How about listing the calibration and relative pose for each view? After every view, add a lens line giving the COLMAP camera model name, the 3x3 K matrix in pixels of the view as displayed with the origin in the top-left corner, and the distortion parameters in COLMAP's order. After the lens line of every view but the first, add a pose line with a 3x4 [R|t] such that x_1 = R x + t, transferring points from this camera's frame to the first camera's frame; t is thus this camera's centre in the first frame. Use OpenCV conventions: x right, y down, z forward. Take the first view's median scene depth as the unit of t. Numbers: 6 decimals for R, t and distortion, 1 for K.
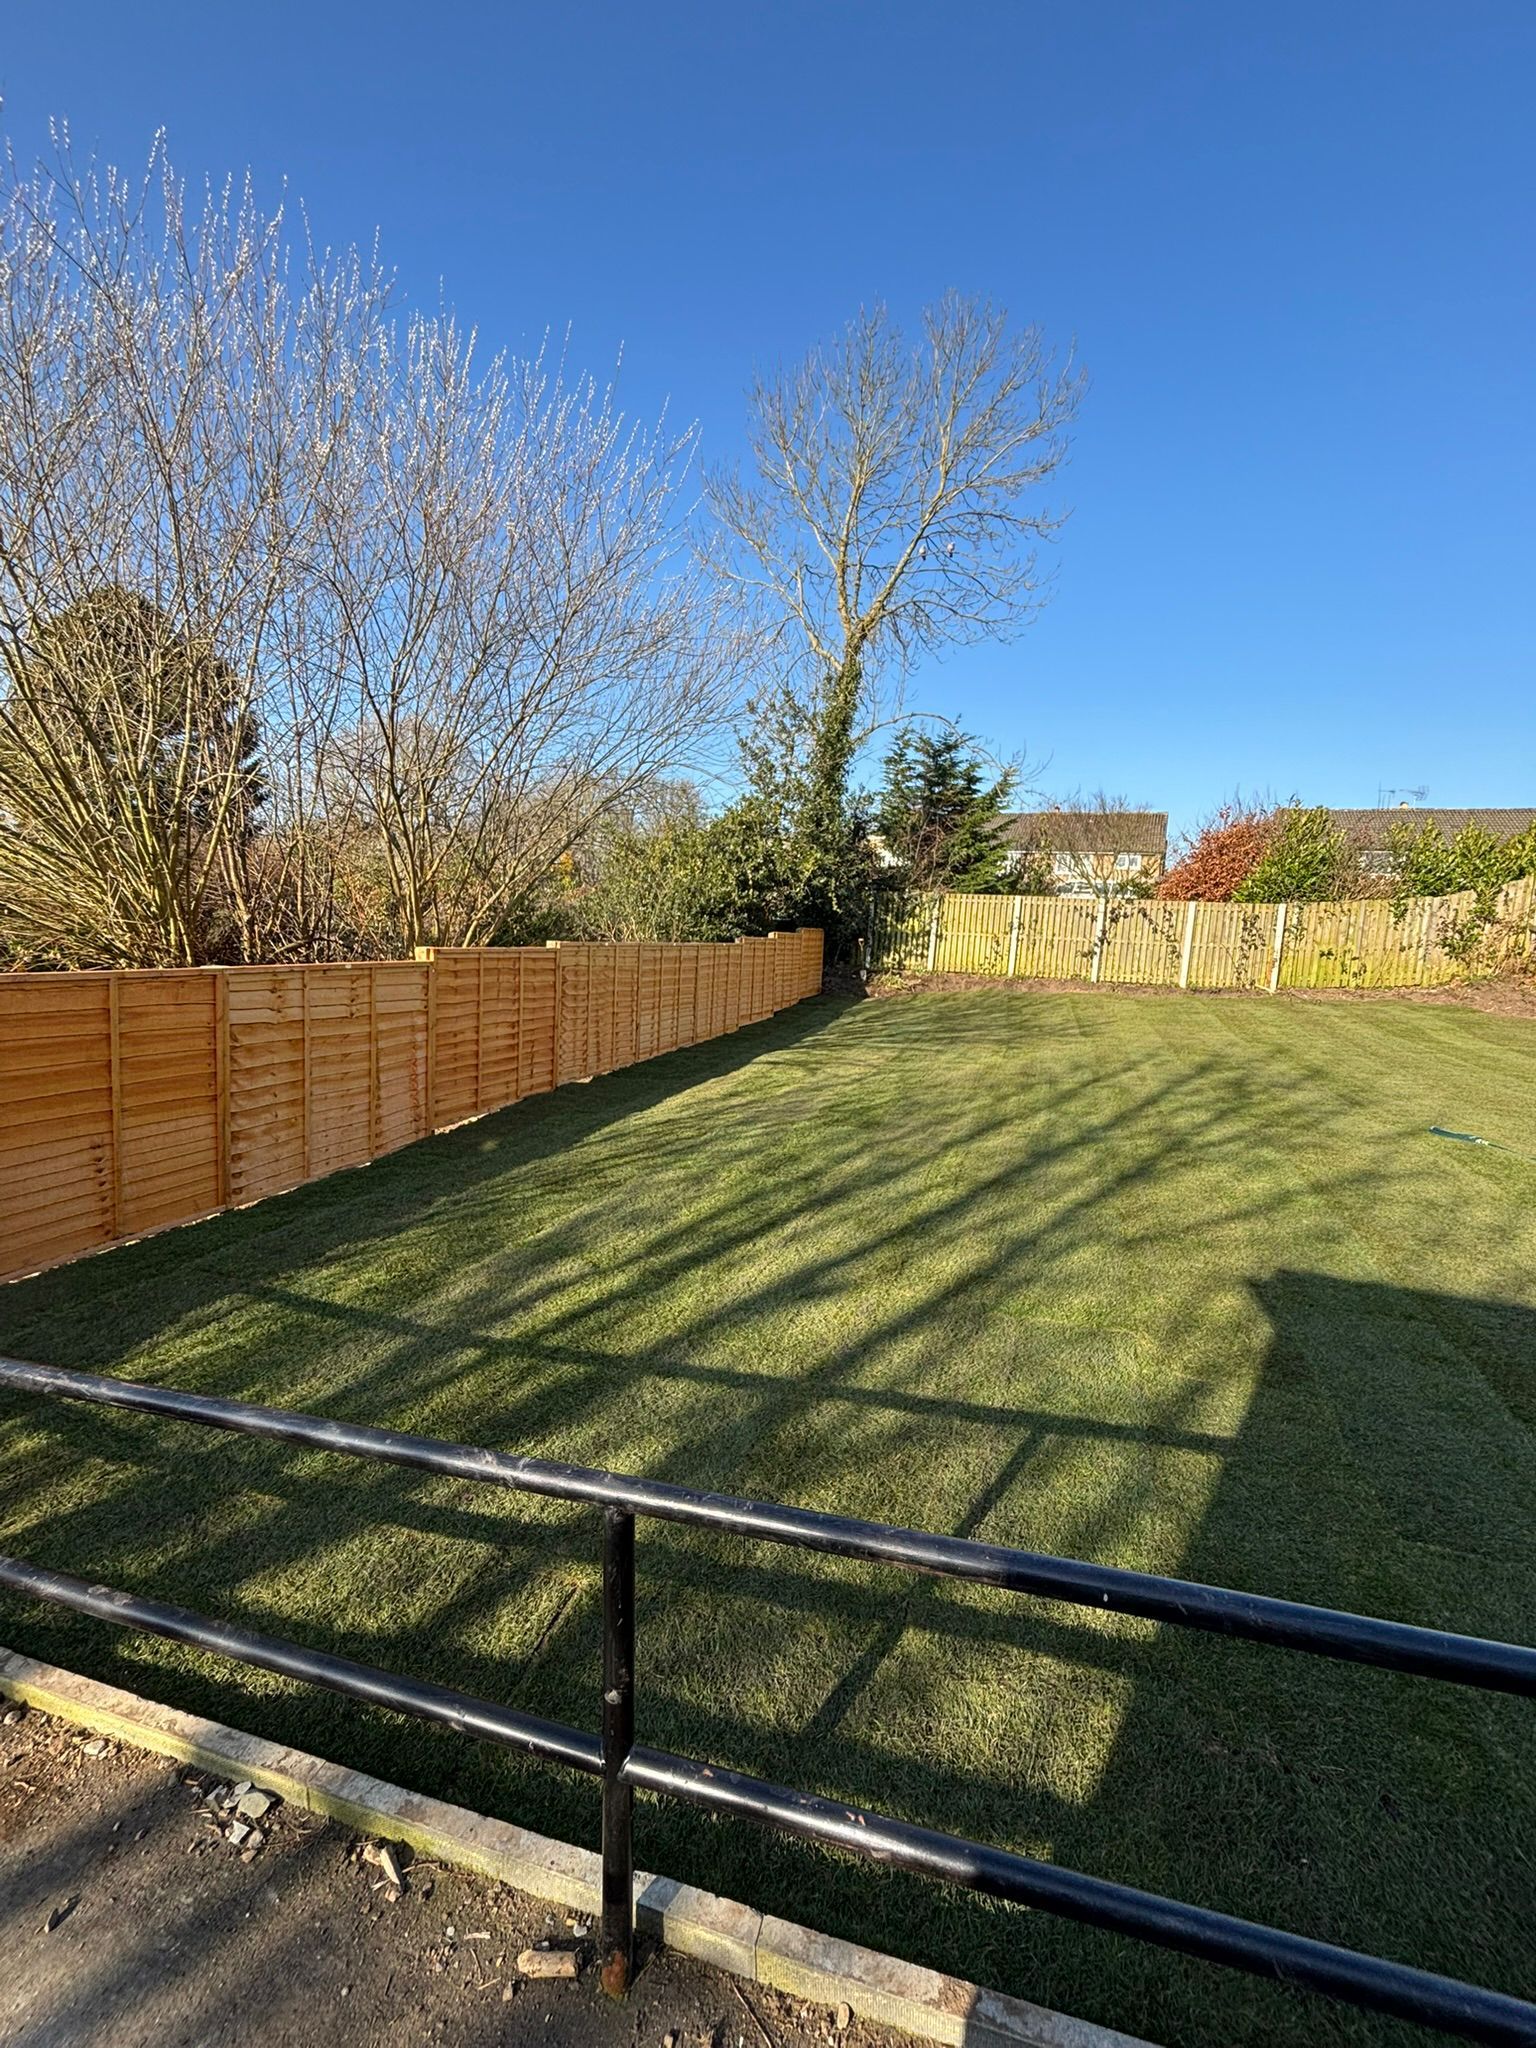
lens RADIAL K [[824.7, 0, 755.3], [0, 824.7, 1025.9], [0, 0, 1]] dist [-0.004273, 0.000641]
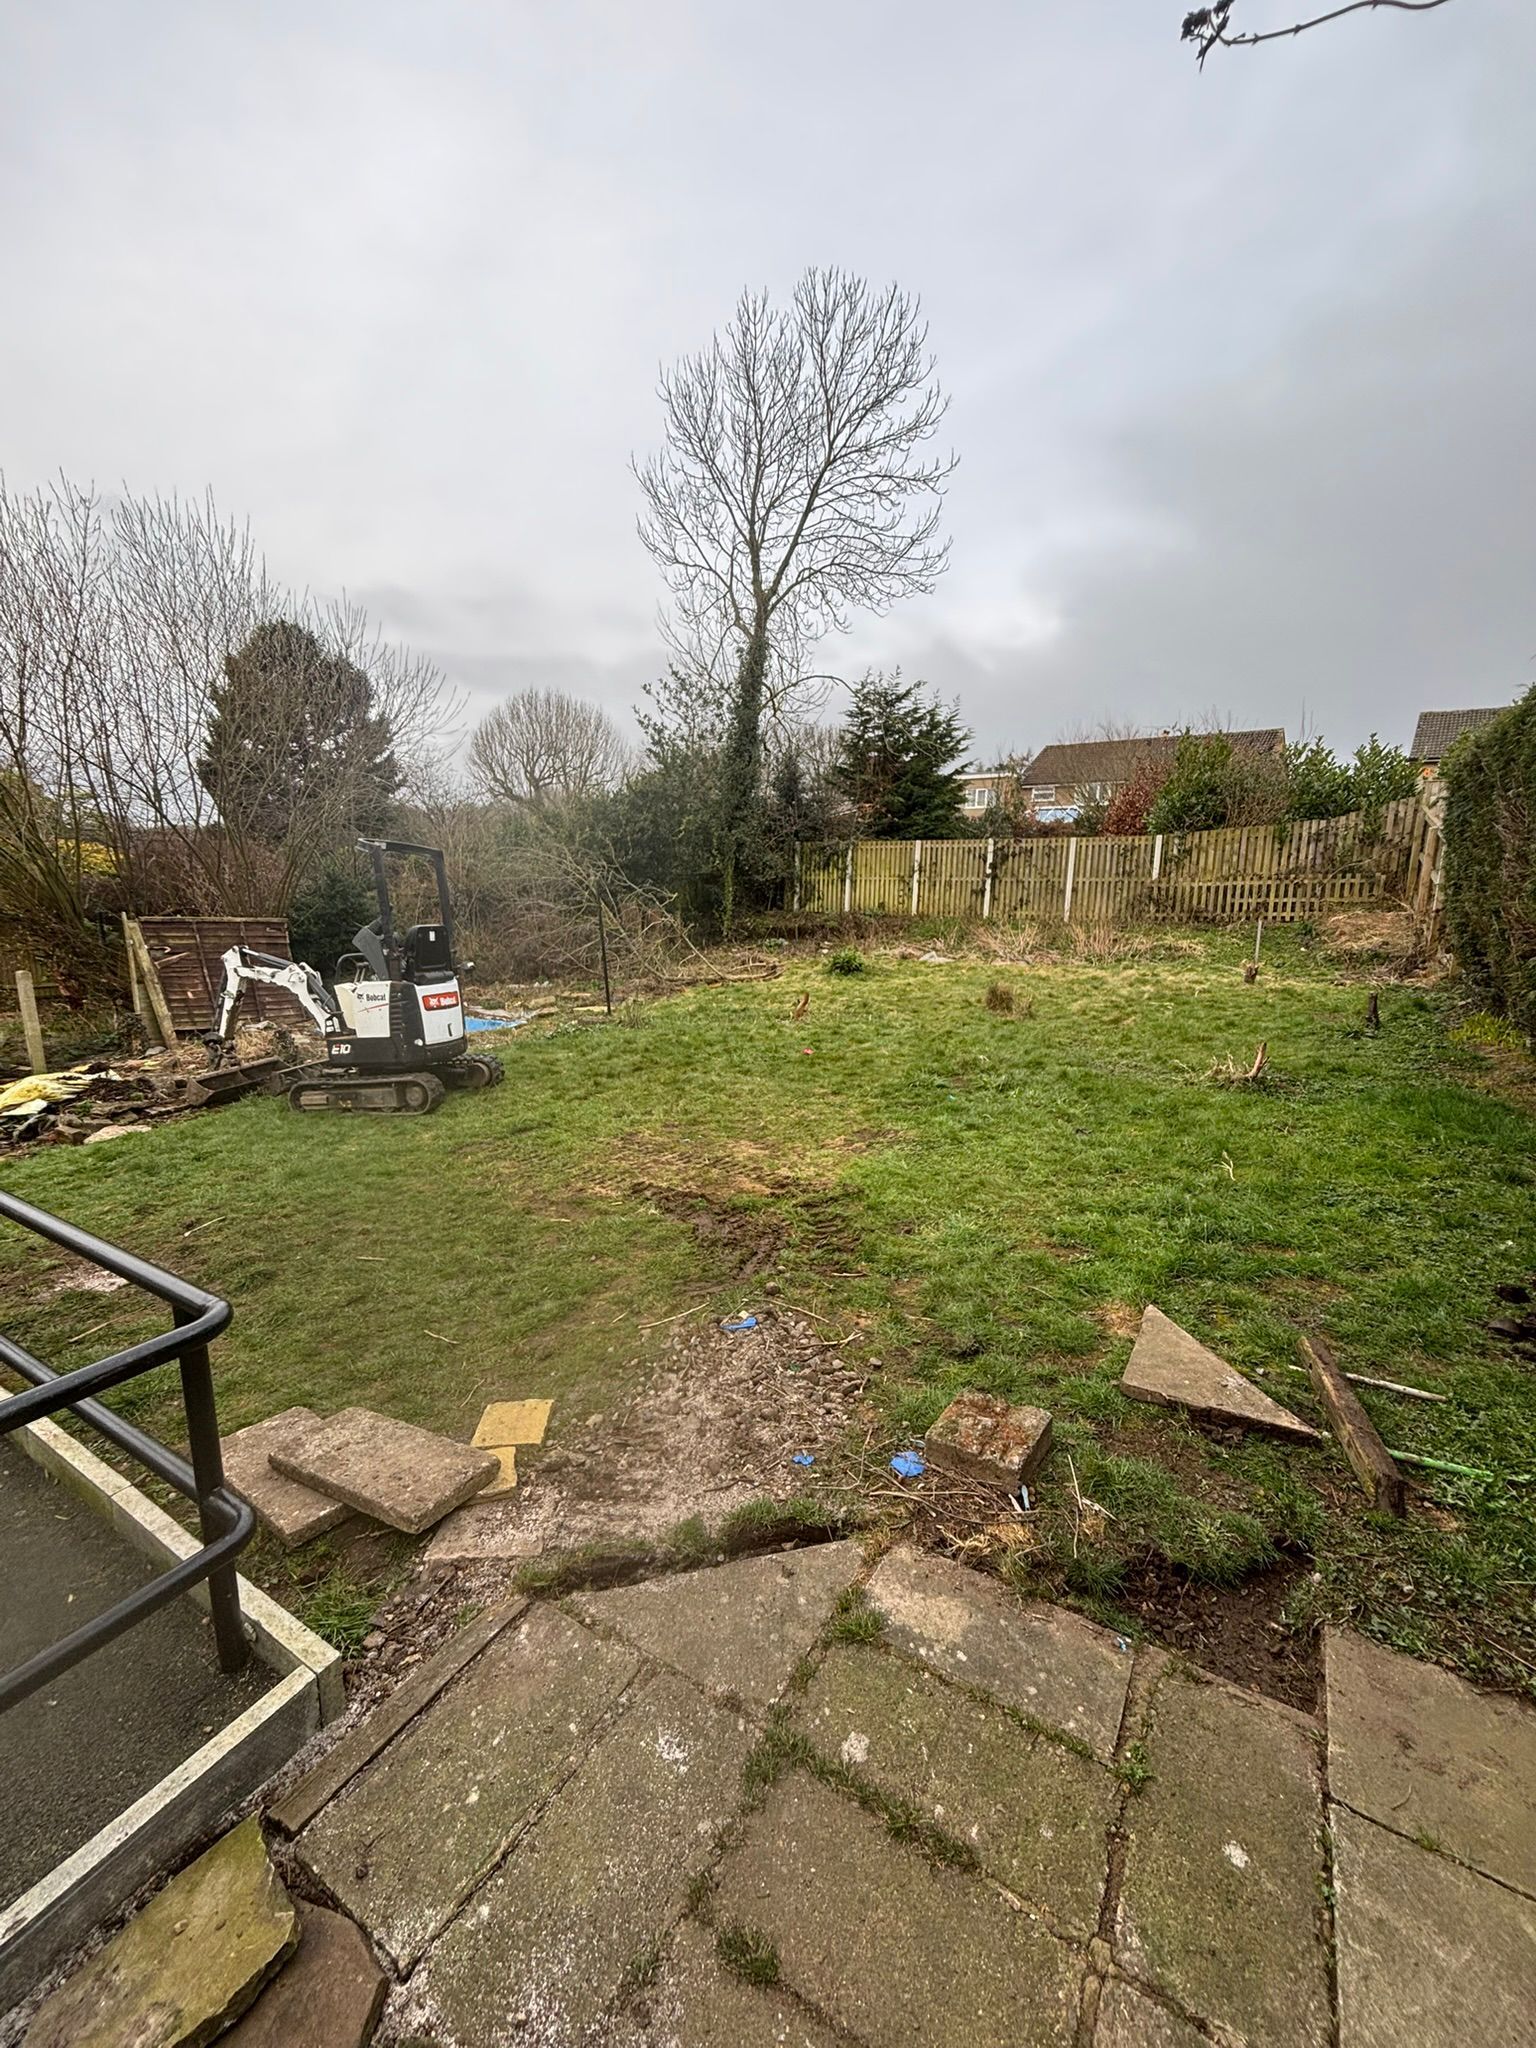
lens RADIAL K [[824.7, 0, 765.4], [0, 824.7, 1025.9], [0, 0, 1]] dist [-0.004273, 0.000641]
pose [[0.969709, 0.000942, -0.244262, 0.466693], [0.014234, 0.998075, 0.060358, 0.016759], [0.243849, -0.062006, 0.967829, -0.107990]]
